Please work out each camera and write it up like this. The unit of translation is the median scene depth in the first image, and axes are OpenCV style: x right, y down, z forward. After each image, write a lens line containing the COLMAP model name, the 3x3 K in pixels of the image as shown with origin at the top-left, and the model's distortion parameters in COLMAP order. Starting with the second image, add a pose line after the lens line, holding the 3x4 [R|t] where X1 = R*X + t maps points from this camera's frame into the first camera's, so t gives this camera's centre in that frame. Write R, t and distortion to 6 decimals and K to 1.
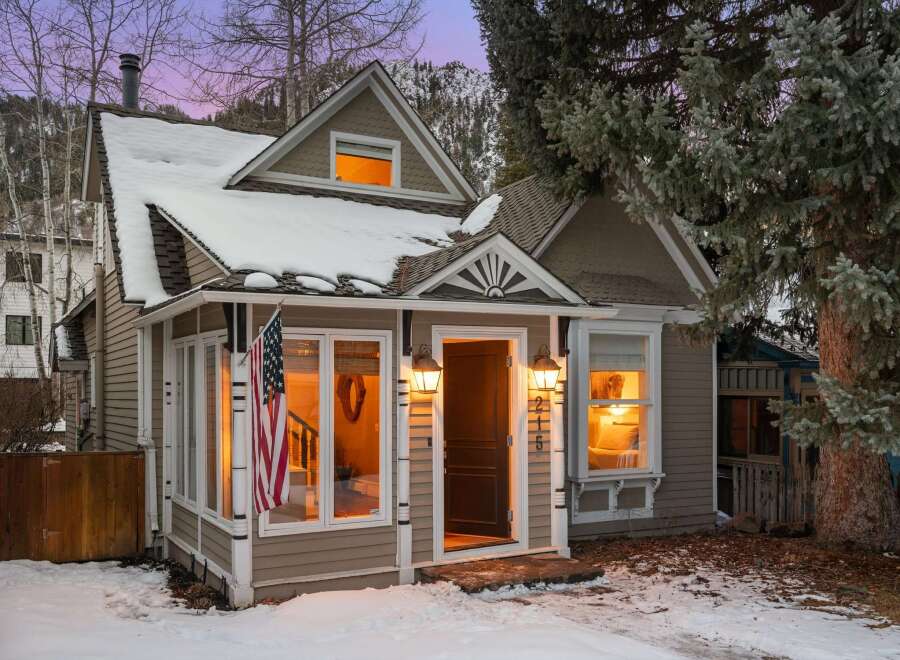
lens RADIAL K [[824.5, 0, 450.0], [0, 824.5, 330.0], [0, 0, 1]] dist [-0.059091, 0.002321]
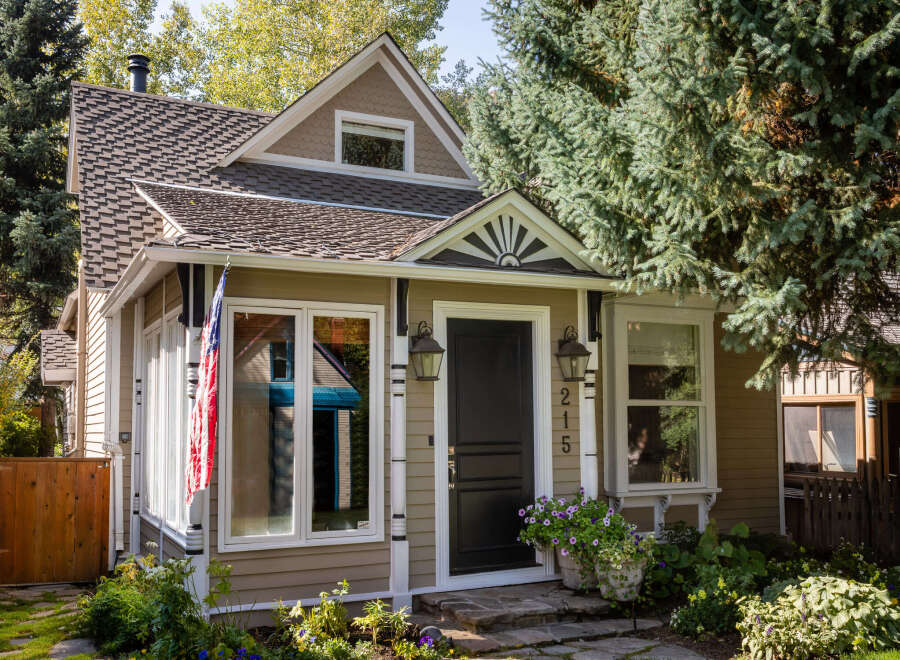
lens RADIAL K [[824.5, 0, 450.0], [0, 824.5, 330.0], [0, 0, 1]] dist [-0.059091, 0.002321]
pose [[0.998094, -0.011191, -0.060695, 0.044277], [0.007836, 0.998442, -0.055244, 0.068901], [0.061219, 0.054663, 0.996626, 0.166449]]
